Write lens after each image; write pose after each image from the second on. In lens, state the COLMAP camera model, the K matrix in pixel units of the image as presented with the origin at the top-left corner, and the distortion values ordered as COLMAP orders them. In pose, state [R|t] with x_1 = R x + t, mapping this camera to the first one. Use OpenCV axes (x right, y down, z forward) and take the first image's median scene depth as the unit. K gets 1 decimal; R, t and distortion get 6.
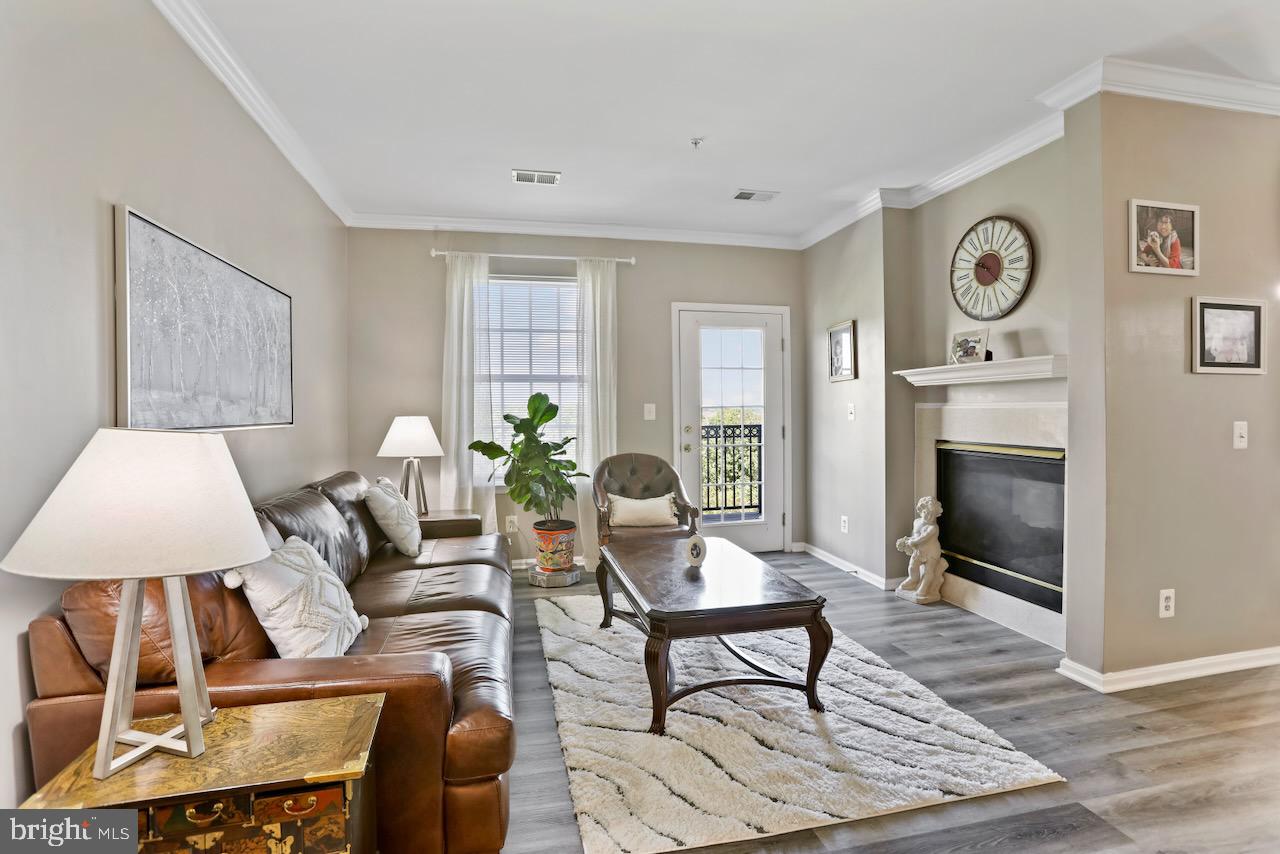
lens RADIAL K [[597.4, 0, 619.6], [0, 597.4, 410.4], [0, 0, 1]] dist [-0.060871, 0.022725]
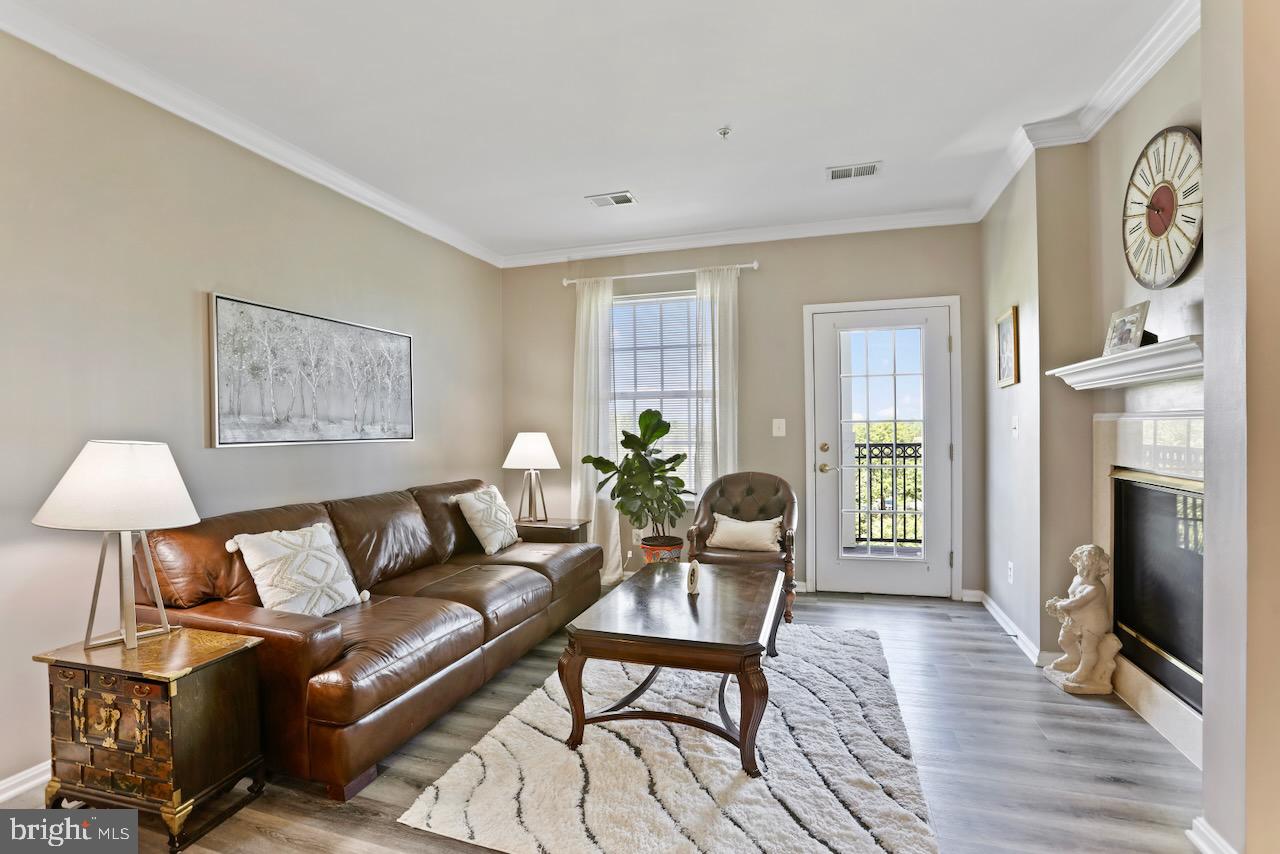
lens RADIAL K [[597.4, 0, 616.2], [0, 597.4, 438.7], [0, 0, 1]] dist [-0.060871, 0.022725]
pose [[0.861919, 0.005381, -0.507017, 0.361001], [0.005635, 0.999780, 0.020192, -0.000046], [0.507014, -0.020261, 0.861699, 0.100008]]
